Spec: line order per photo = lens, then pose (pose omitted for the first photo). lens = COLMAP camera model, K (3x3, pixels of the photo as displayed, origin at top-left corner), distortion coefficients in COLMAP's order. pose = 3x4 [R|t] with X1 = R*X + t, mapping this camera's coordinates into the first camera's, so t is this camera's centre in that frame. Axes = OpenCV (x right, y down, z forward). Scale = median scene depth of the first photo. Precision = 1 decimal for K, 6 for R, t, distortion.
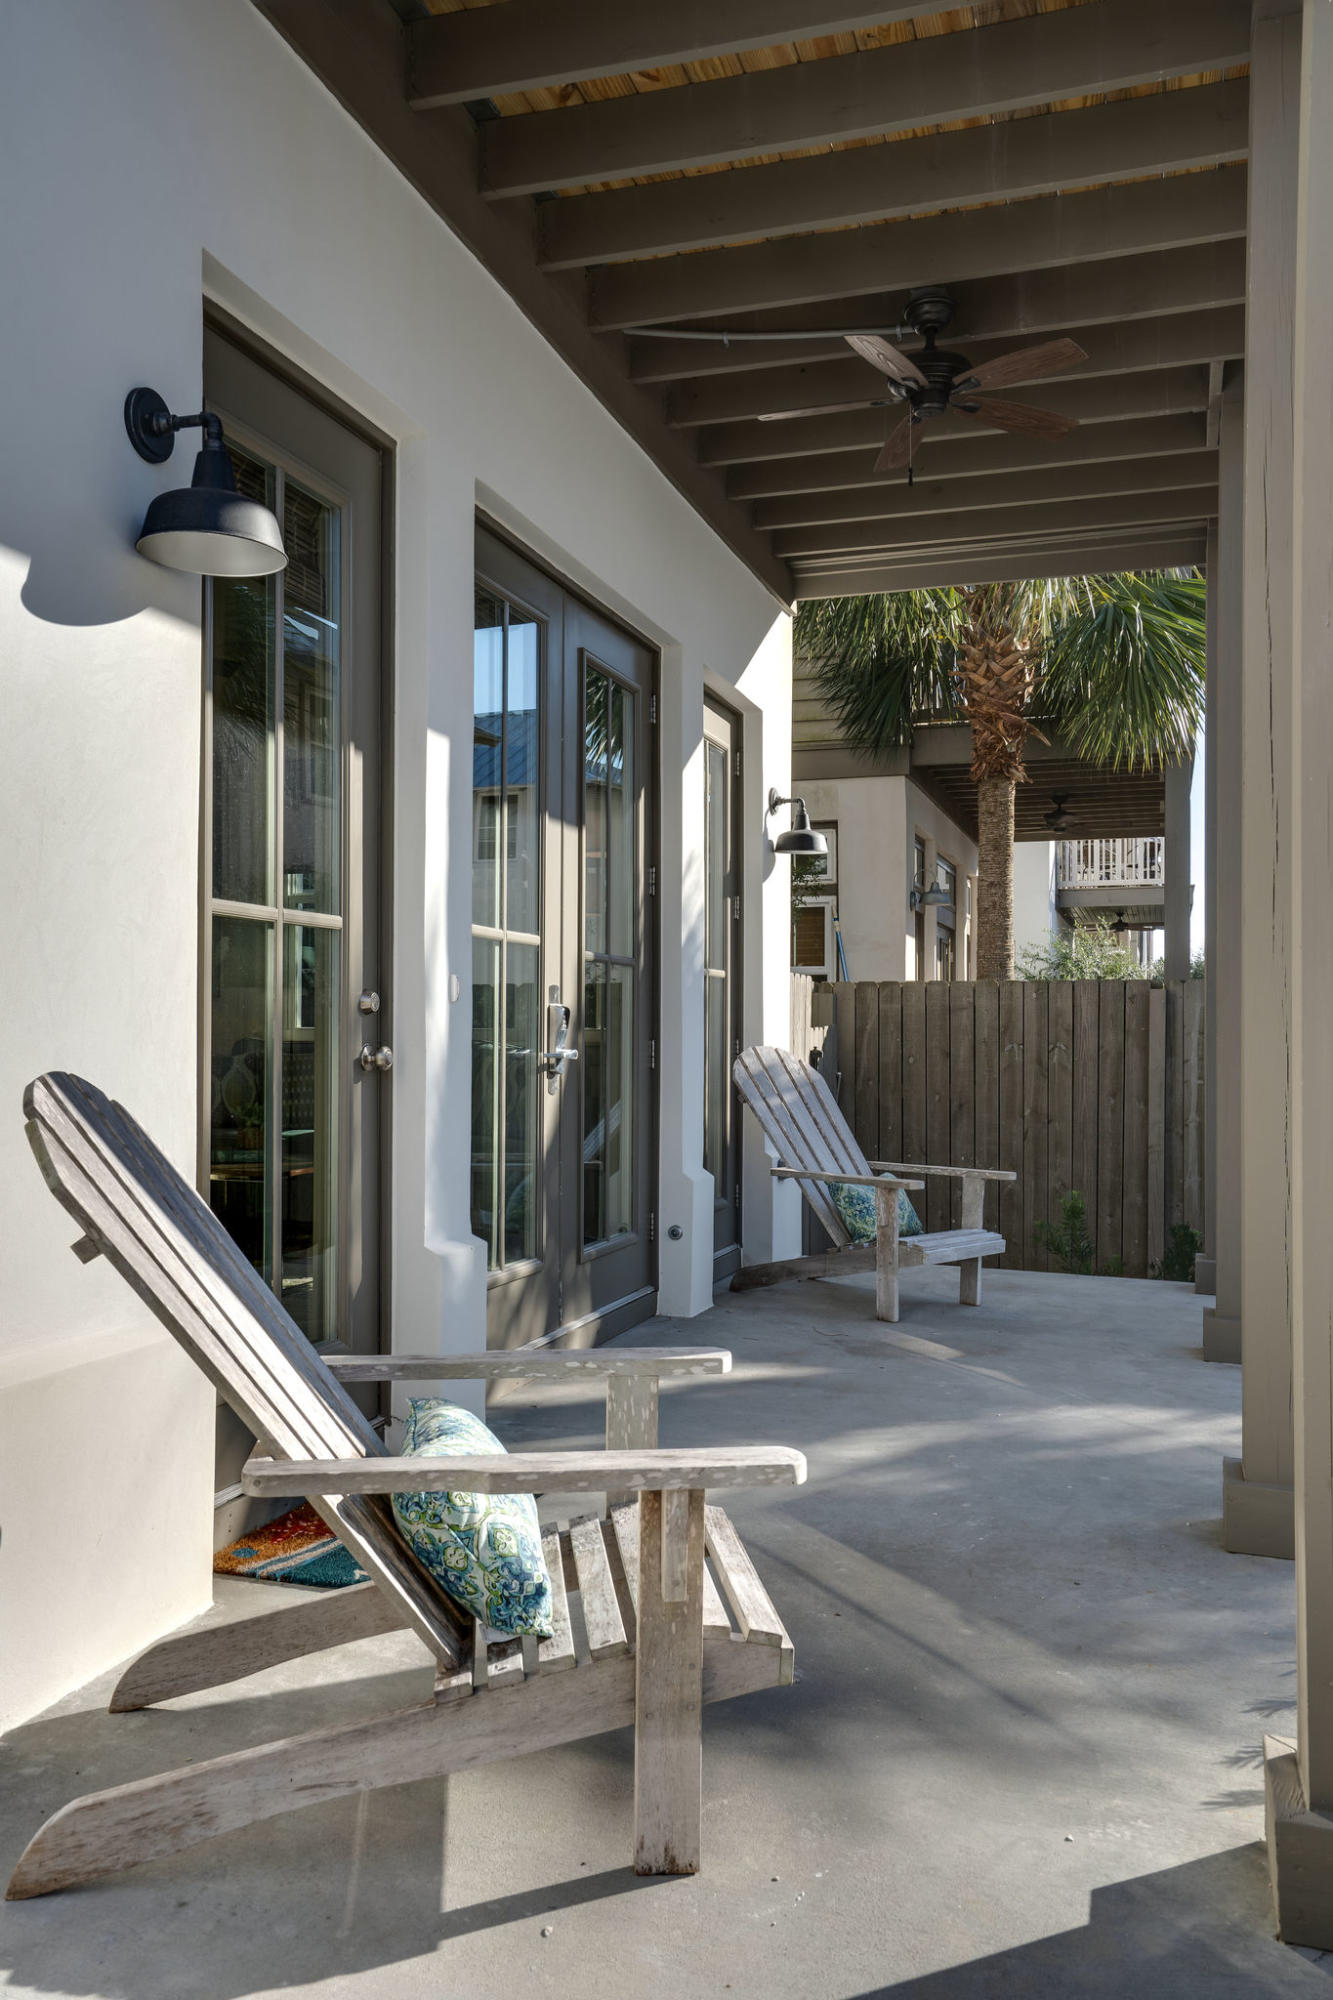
lens RADIAL K [[1539.4, 0, 666.4], [0, 1539.4, 1031.0], [0, 0, 1]] dist [0.000405, 0.000093]
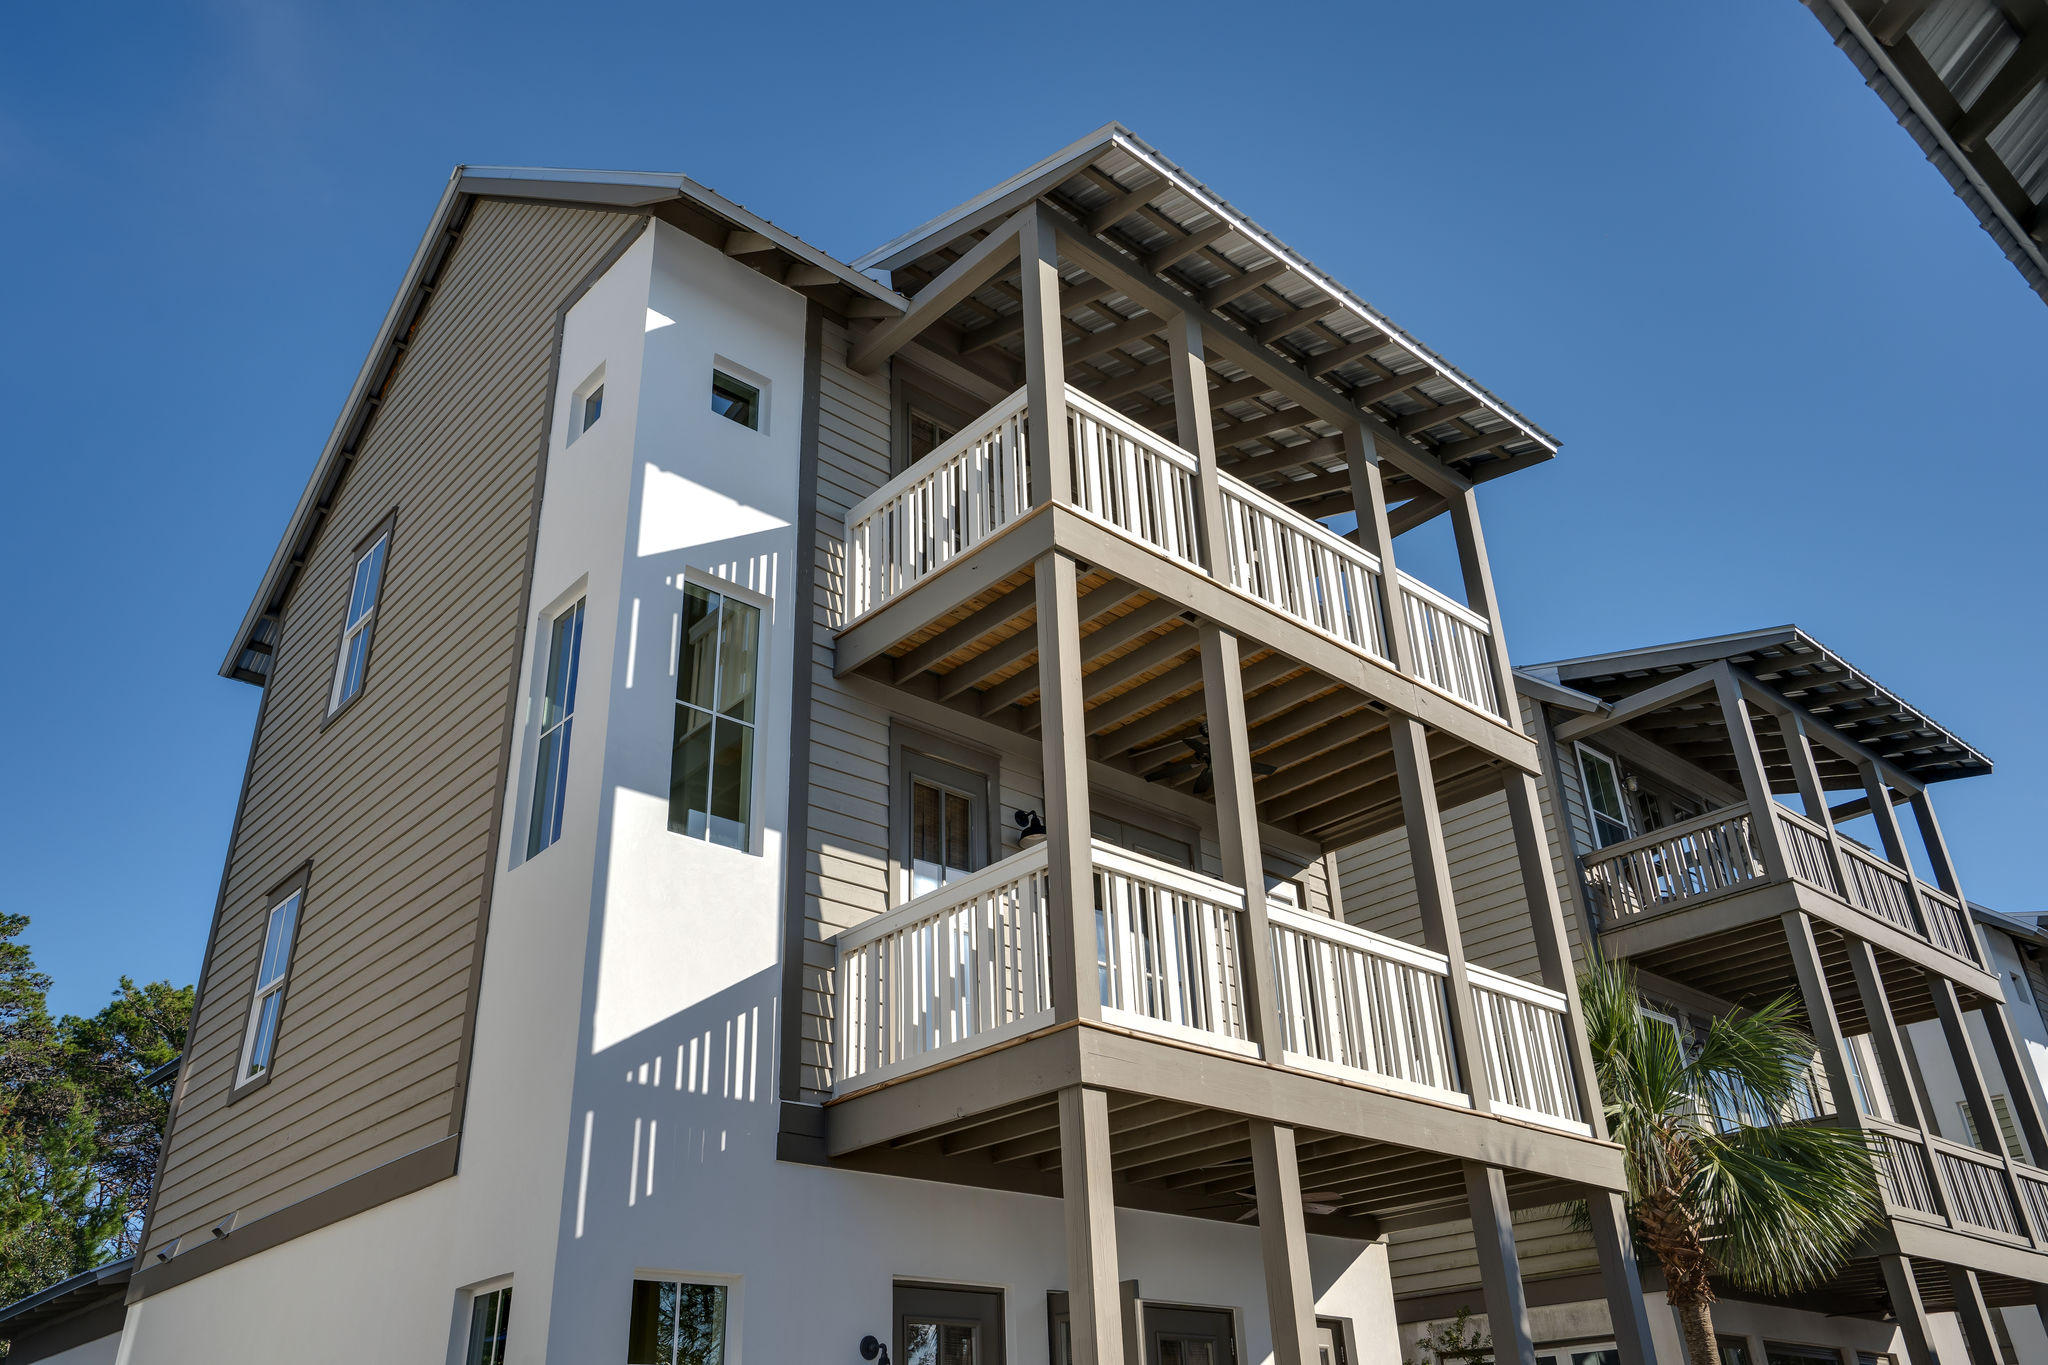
lens RADIAL K [[1575.9, 0, 1024.0], [0, 1575.9, 682.5], [0, 0, 1]] dist [-0.027092, 0.073035]
pose [[0.865011, -0.263330, -0.427099, 0.478514], [0.031956, 0.878398, -0.476860, -0.013814], [0.500735, 0.398841, 0.768239, -0.519237]]
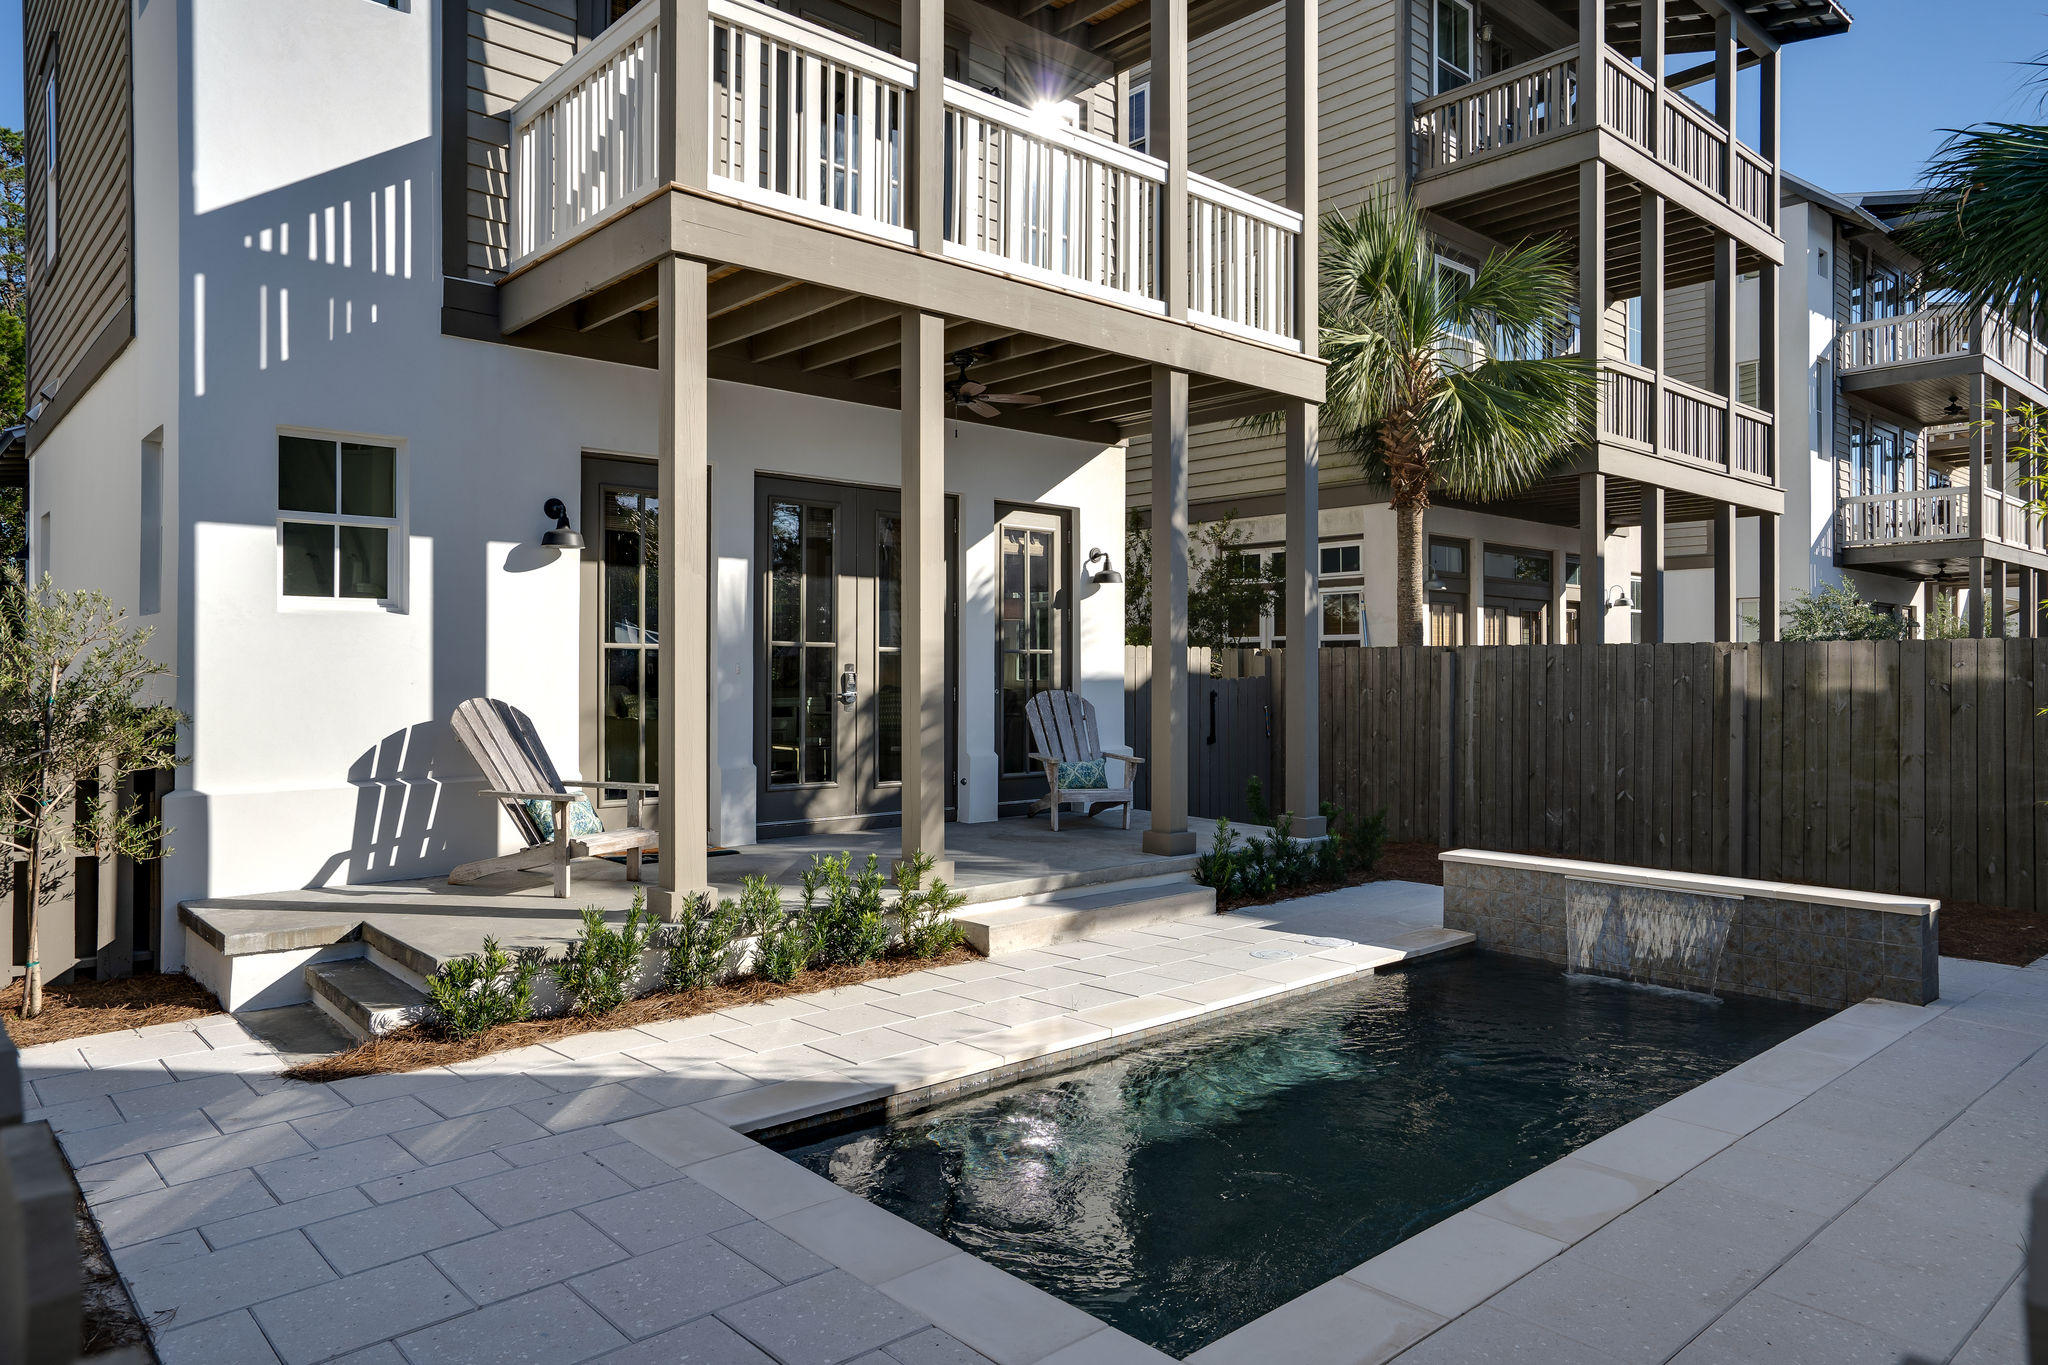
lens RADIAL K [[1289.1, 0, 1024.0], [0, 1289.1, 682.5], [0, 0, 1]] dist [-0.021378, 0.028273]
pose [[0.865689, -0.000019, -0.500583, 0.572816], [0.003910, 0.999970, 0.006724, -0.007779], [0.500567, -0.007778, 0.865663, -0.273177]]
